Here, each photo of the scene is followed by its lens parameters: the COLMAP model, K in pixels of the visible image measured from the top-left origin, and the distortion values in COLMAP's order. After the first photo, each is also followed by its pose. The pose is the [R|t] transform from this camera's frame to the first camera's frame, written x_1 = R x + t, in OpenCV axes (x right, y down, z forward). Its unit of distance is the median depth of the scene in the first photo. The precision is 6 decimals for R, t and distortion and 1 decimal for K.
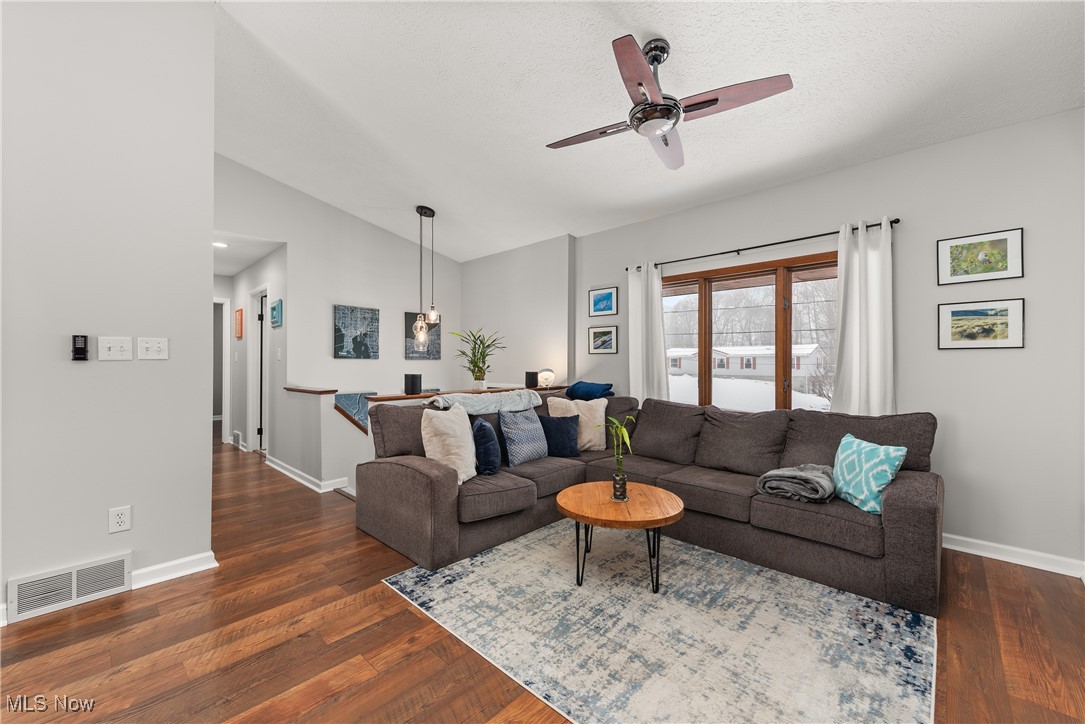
lens RADIAL K [[425.7, 0, 543.8], [0, 425.7, 364.0], [0, 0, 1]] dist [0.015152, -0.003959]
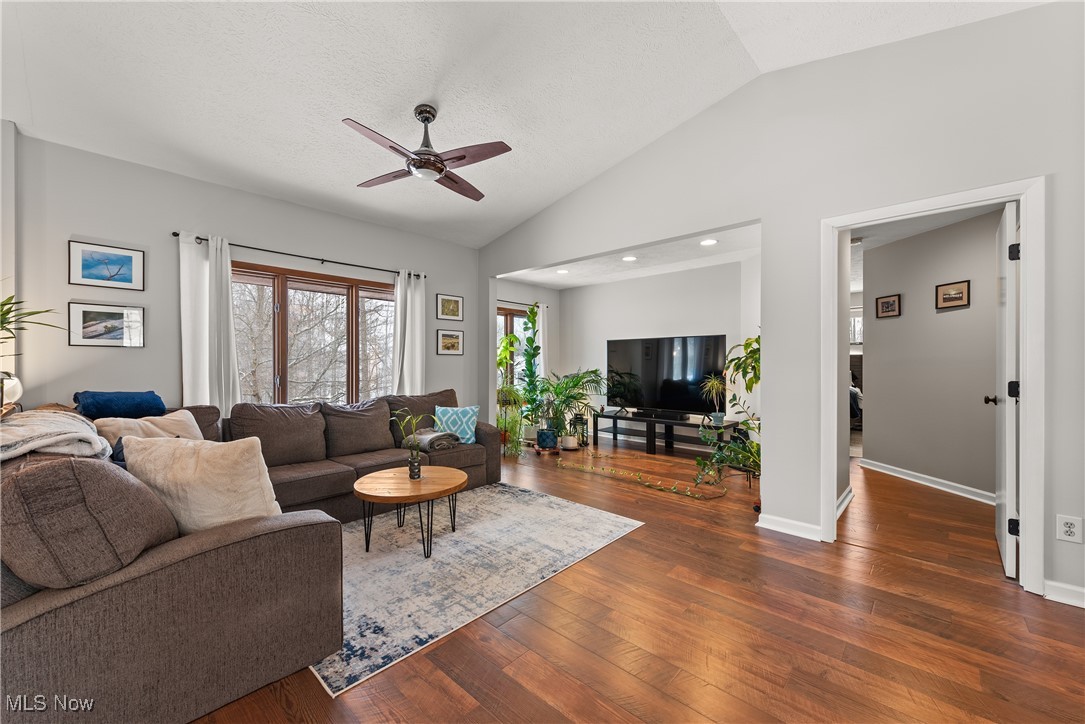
lens RADIAL K [[425.7, 0, 543.0], [0, 425.7, 363.8], [0, 0, 1]] dist [0.015152, -0.003959]
pose [[-0.009137, -0.000523, 0.999958, -0.638447], [0.003645, 0.999993, 0.000556, 0.004133], [-0.999952, 0.003650, -0.009135, 0.429497]]
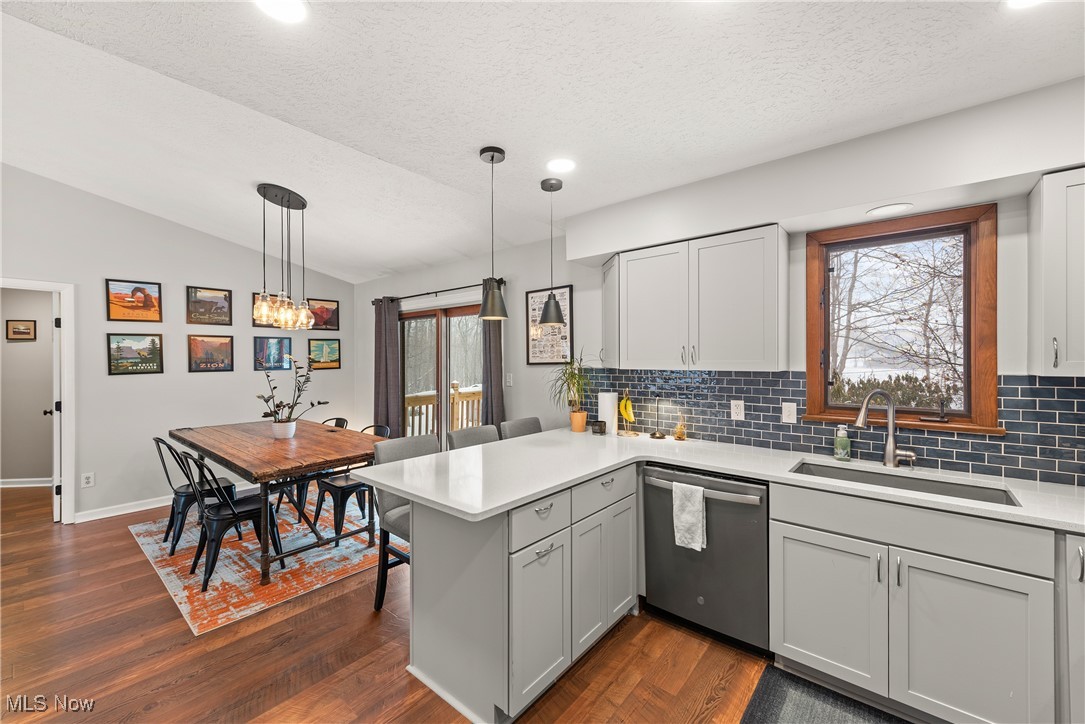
lens RADIAL K [[425.7, 0, 536.9], [0, 425.7, 361.0], [0, 0, 1]] dist [0.015152, -0.003959]
pose [[-0.998427, 0.006179, -0.055718, -1.083925], [0.005667, 0.999940, 0.009335, -0.065611], [0.055772, 0.009004, -0.998403, 0.814226]]
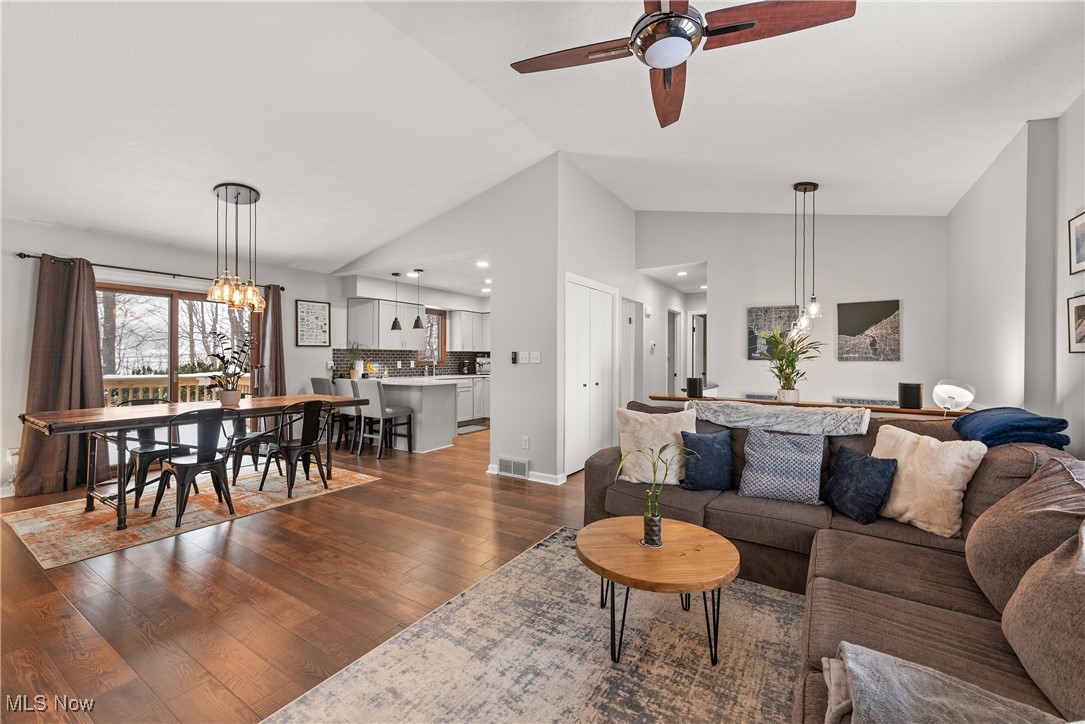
lens RADIAL K [[448.3, 0, 546.6], [0, 448.3, 356.6], [0, 0, 1]] dist [0.013205, -0.003269]
pose [[0.185431, 0.000307, -0.982657, 0.626501], [-0.009961, 0.999949, -0.001568, -0.017845], [0.982607, 0.010079, 0.185424, 0.420652]]
